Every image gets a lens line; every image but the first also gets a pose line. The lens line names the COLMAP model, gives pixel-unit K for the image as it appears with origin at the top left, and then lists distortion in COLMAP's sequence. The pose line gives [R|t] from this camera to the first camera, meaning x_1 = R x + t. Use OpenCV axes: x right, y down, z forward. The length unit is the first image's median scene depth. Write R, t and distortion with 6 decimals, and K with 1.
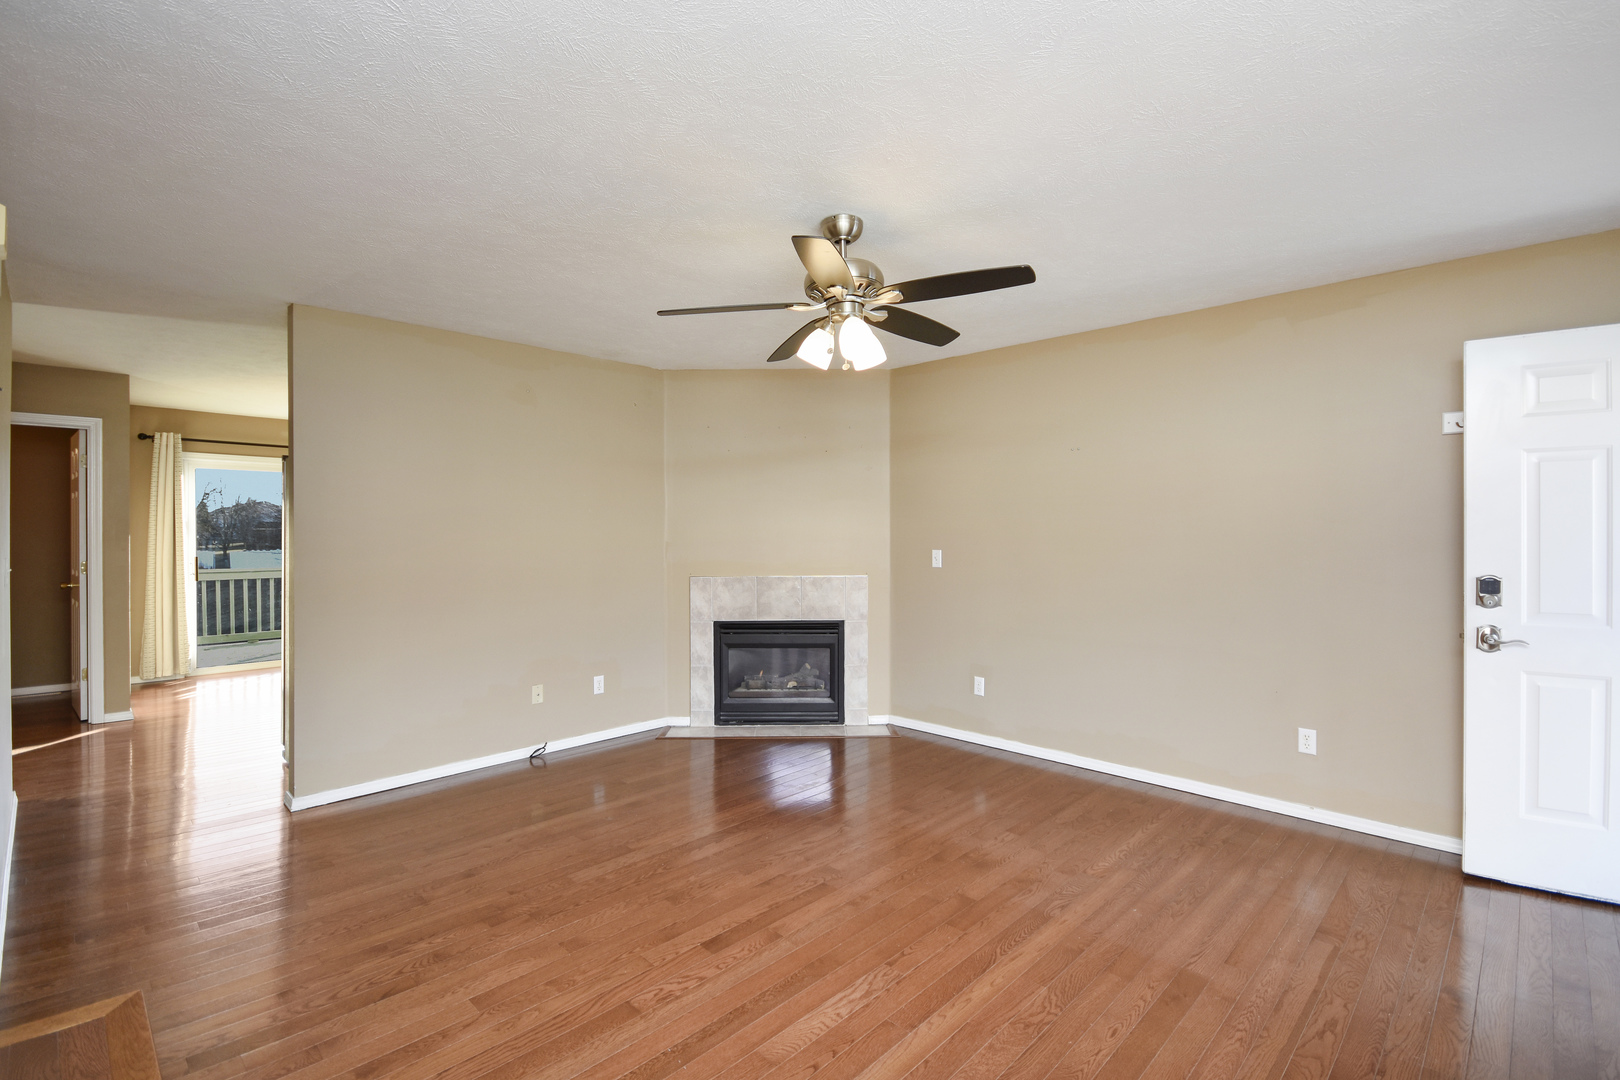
lens RADIAL K [[732.3, 0, 810.0], [0, 732.3, 540.0], [0, 0, 1]] dist [-0.001593, -0.000094]
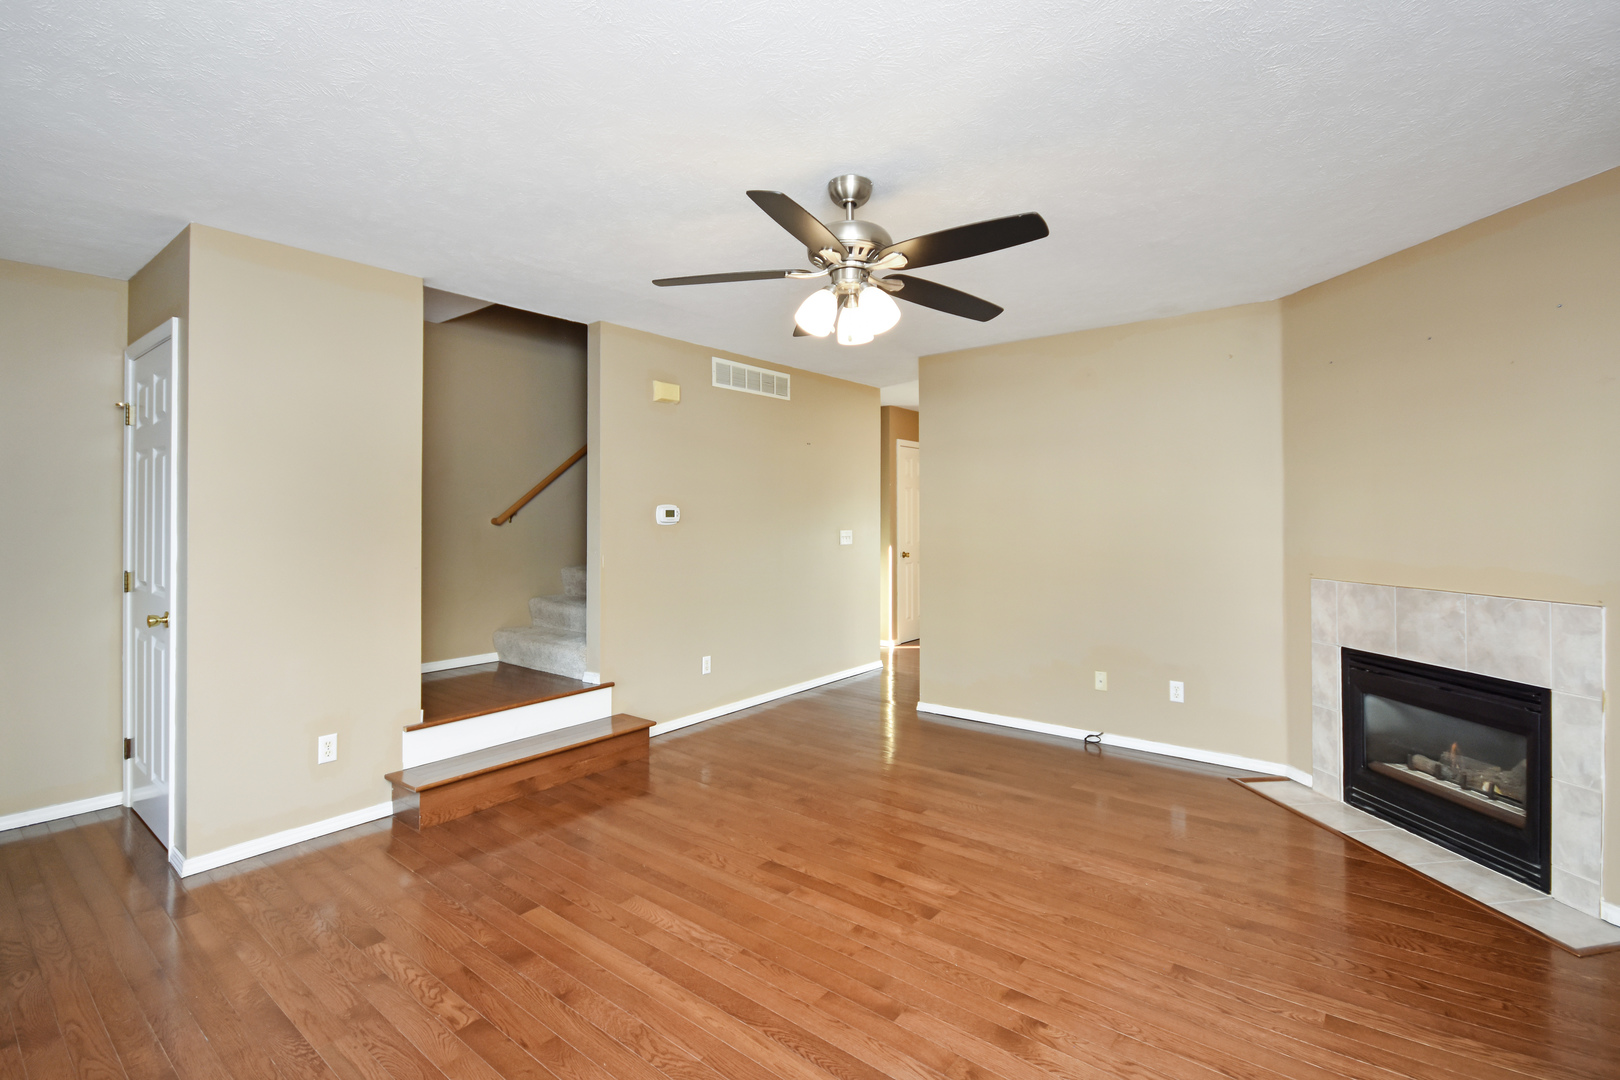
lens RADIAL K [[742.0, 0, 802.4], [0, 742.0, 513.7], [0, 0, 1]] dist [-0.002801, -0.000693]
pose [[0.097246, -0.002870, -0.995256, 0.521832], [-0.007126, 0.999968, -0.003580, -0.006225], [0.995235, 0.007440, 0.097222, 0.454729]]
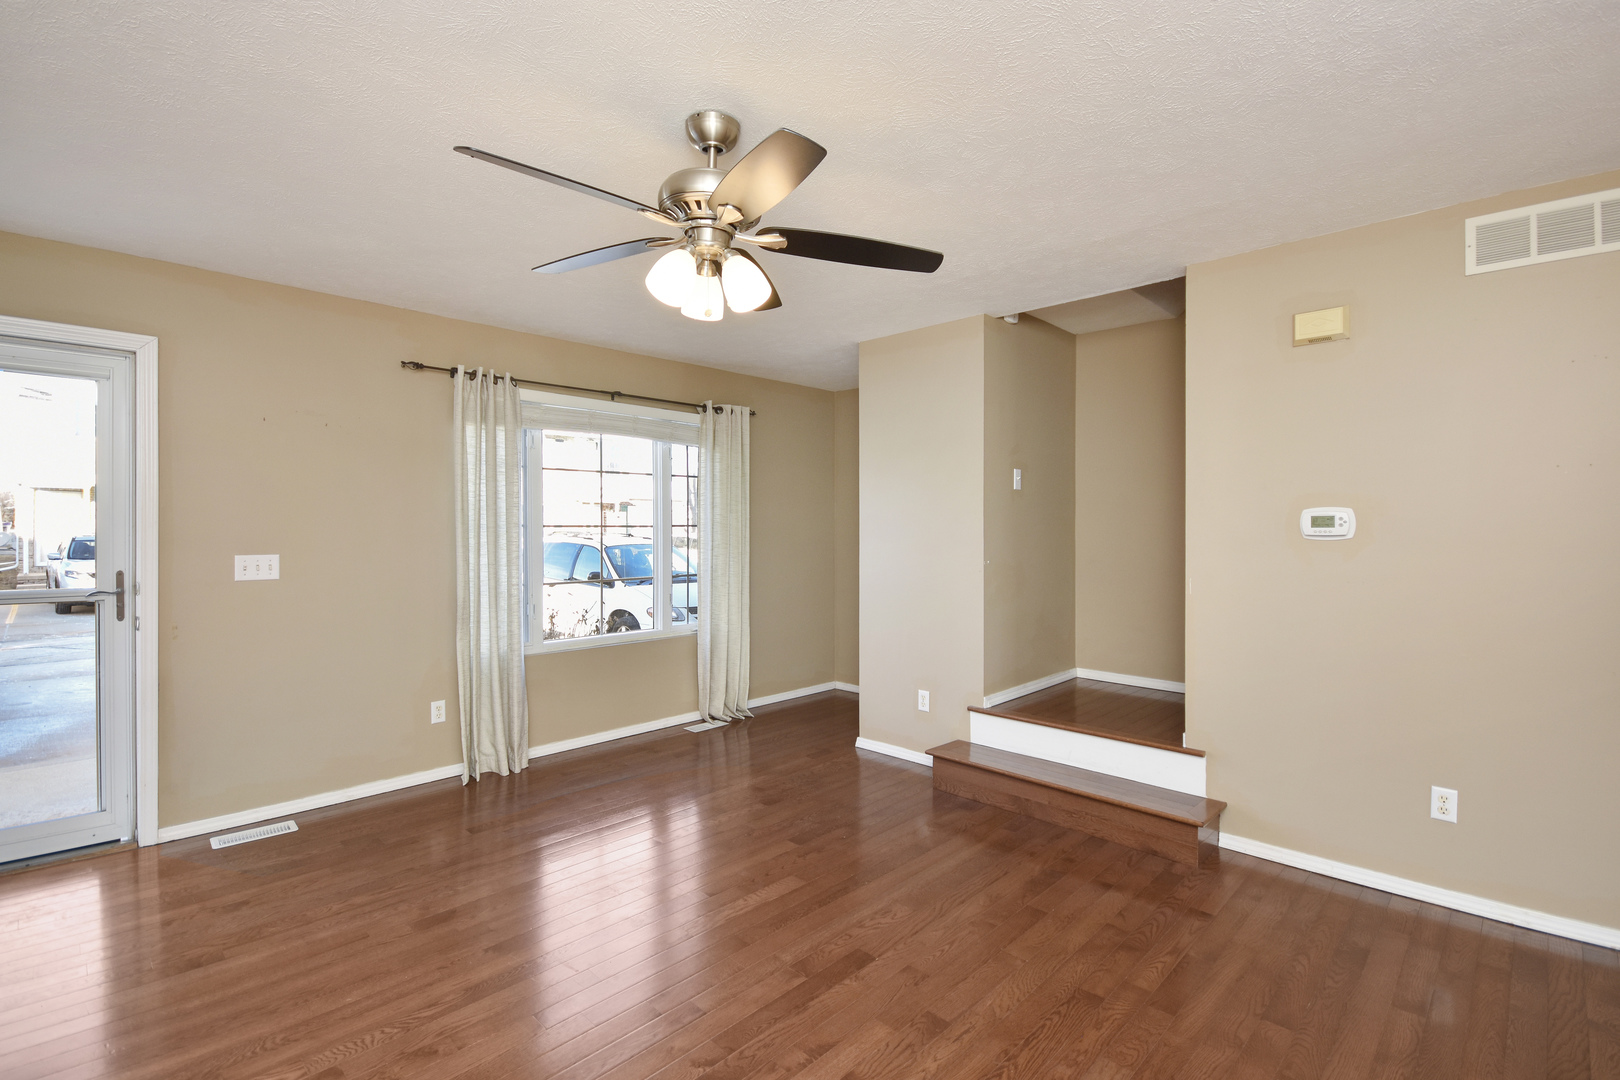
lens RADIAL K [[726.2, 0, 808.7], [0, 726.2, 533.3], [0, 0, 1]] dist [0.021742, -0.019545]
pose [[-0.999976, -0.001702, 0.006689, -0.032859], [-0.001598, 0.999879, 0.015448, -0.007669], [-0.006714, 0.015437, -0.999858, 0.949047]]
